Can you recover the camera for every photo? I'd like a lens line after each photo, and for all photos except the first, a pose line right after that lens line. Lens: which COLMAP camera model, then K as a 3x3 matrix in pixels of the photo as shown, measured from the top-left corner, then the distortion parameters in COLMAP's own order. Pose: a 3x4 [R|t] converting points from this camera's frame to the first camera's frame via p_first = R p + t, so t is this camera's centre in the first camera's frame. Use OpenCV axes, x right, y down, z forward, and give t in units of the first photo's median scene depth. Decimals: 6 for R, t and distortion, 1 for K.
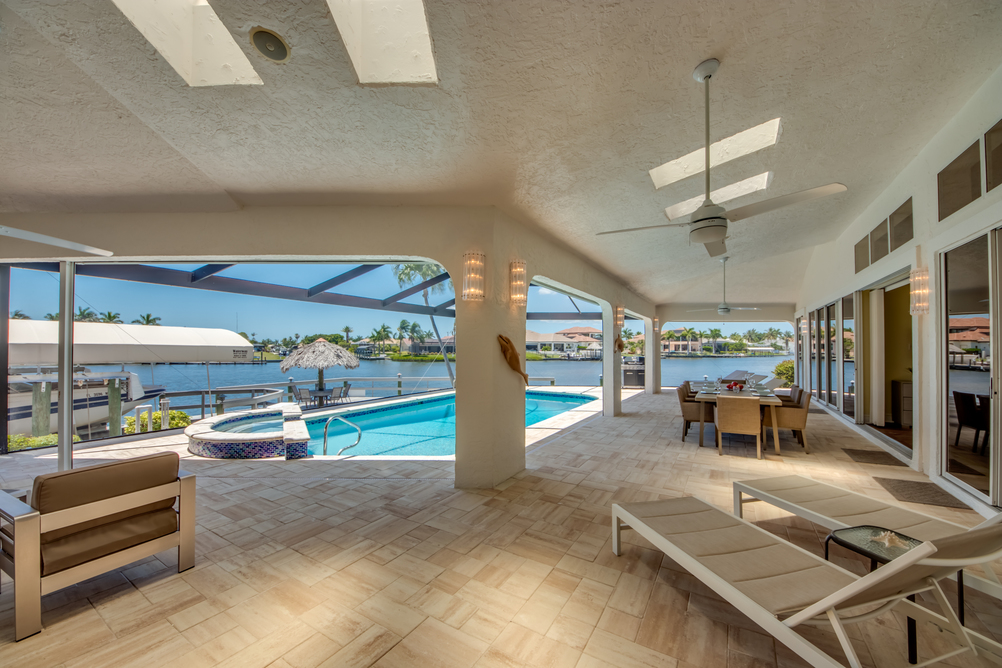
lens RADIAL K [[373.2, 0, 493.2], [0, 373.2, 341.5], [0, 0, 1]] dist [0.025263, -0.018773]
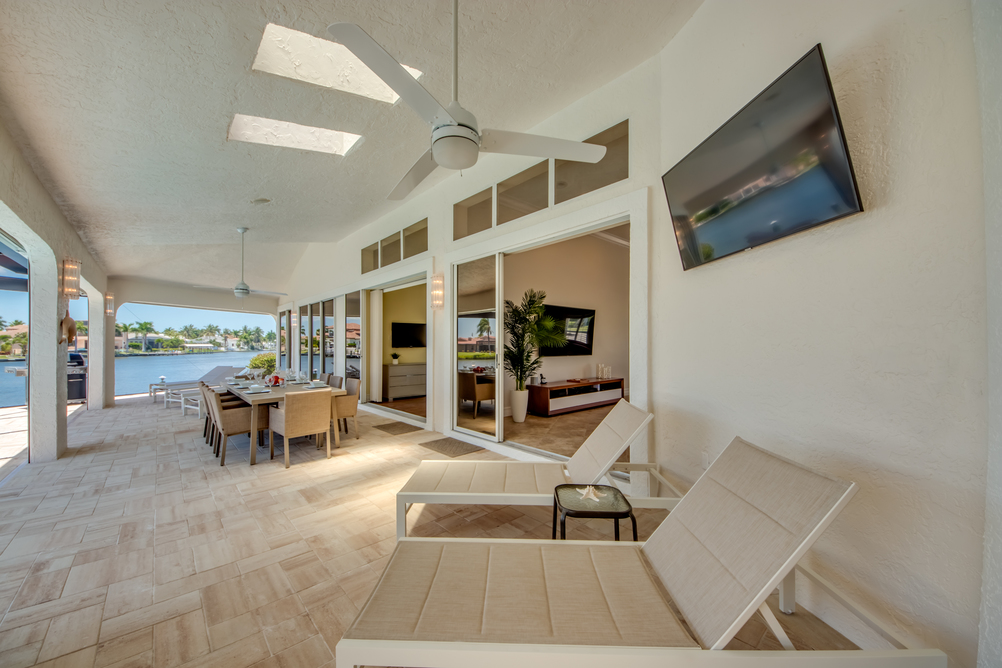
lens RADIAL K [[373.2, 0, 493.2], [0, 373.2, 341.5], [0, 0, 1]] dist [0.025263, -0.018773]
pose [[0.281034, 0.005389, 0.959683, -0.016014], [-0.013395, 0.999909, -0.001692, 0.013015], [-0.959604, -0.012379, 0.281081, 0.153563]]
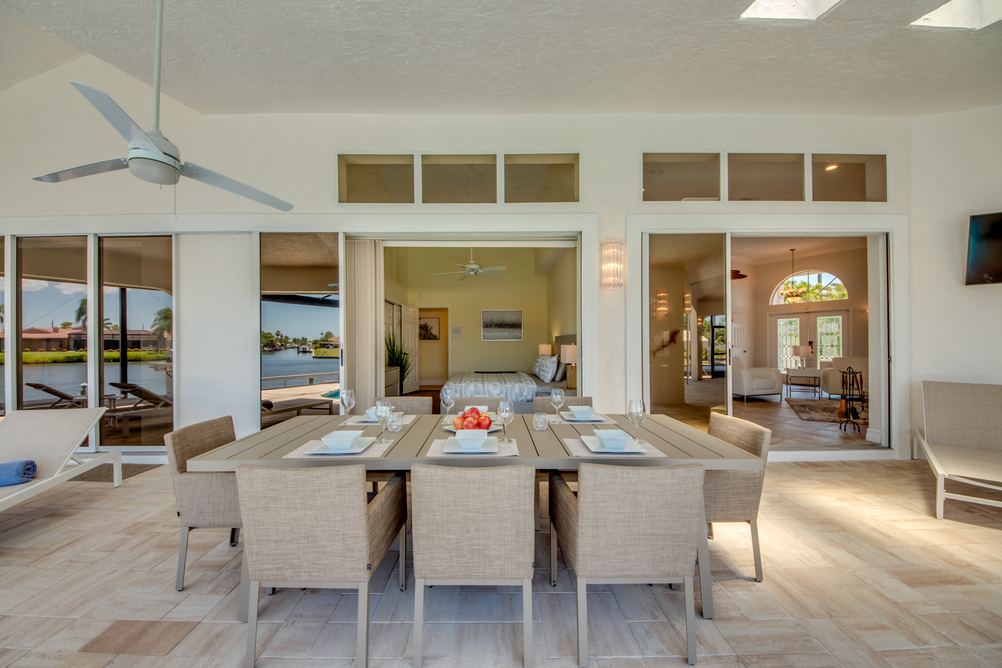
lens RADIAL K [[379.9, 0, 491.8], [0, 379.9, 335.6], [0, 0, 1]] dist [0.025297, -0.020233]
pose [[-0.527322, 0.008411, 0.849624, 0.170717], [-0.018945, 0.999586, -0.021654, 0.025155], [-0.849455, -0.027515, -0.526944, 0.609765]]
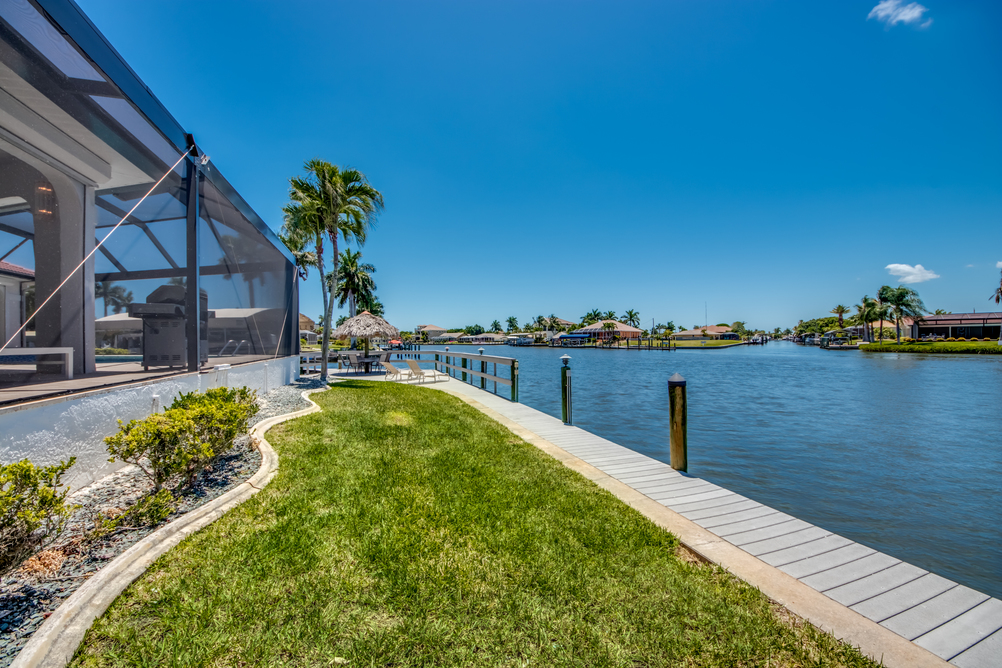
lens RADIAL K [[373.2, 0, 493.2], [0, 373.2, 341.5], [0, 0, 1]] dist [0.025263, -0.018773]
pose [[0.336808, -0.002804, -0.941569, 0.996319], [0.025063, 0.999668, 0.005988, 0.118631], [0.941240, -0.025616, 0.336766, 1.373088]]
